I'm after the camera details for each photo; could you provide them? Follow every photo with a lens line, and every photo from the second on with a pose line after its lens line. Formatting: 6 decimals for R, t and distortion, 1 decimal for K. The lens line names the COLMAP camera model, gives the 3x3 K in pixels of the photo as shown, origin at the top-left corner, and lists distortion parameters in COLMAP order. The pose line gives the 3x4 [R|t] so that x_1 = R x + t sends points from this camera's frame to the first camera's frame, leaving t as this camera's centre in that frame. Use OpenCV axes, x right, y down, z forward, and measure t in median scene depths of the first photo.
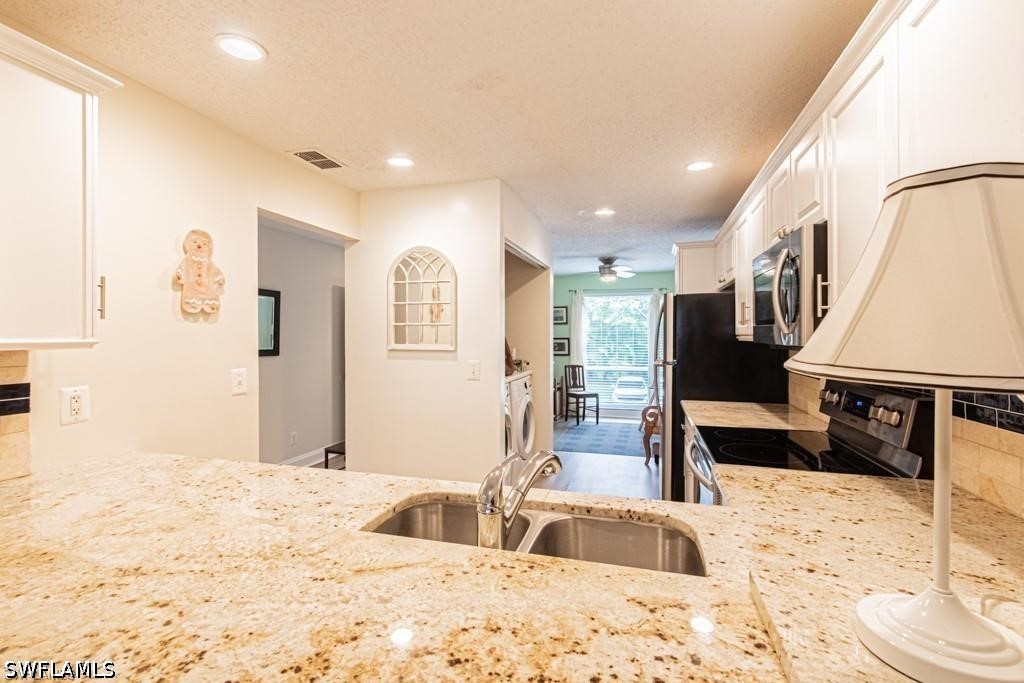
lens RADIAL K [[473.3, 0, 497.4], [0, 473.3, 333.8], [0, 0, 1]] dist [0.003328, -0.001038]
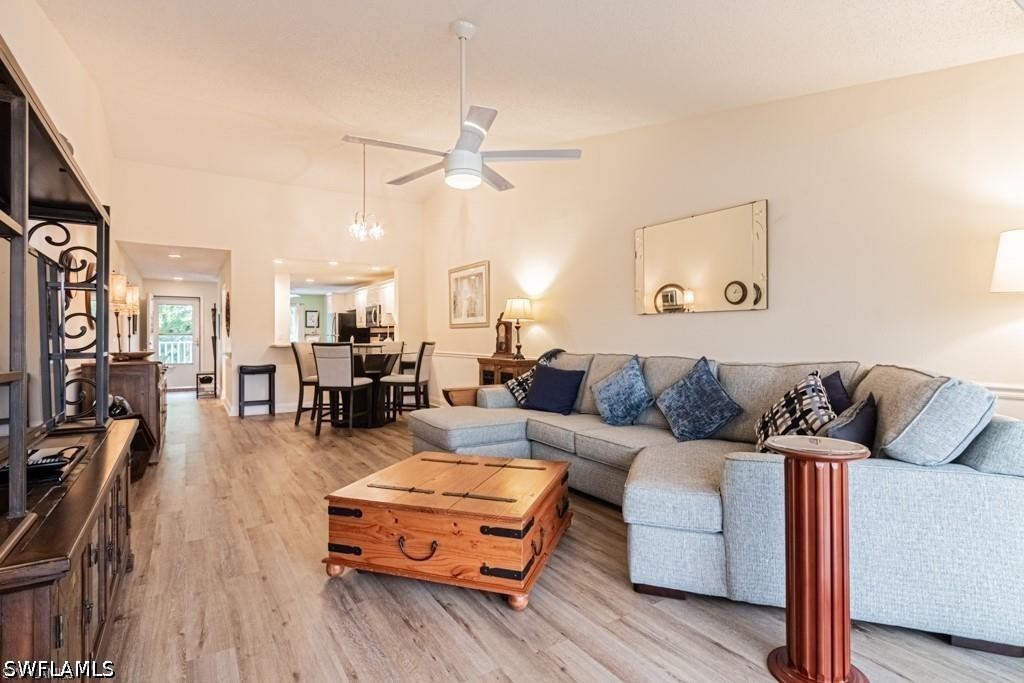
lens RADIAL K [[519.6, 0, 501.0], [0, 519.6, 336.3], [0, 0, 1]] dist [-0.004130, -0.000082]
pose [[0.664176, -0.003278, 0.747569, -3.952177], [0.004823, 0.999988, 0.000100, 0.199141], [-0.747561, 0.003539, 0.664184, -5.541650]]
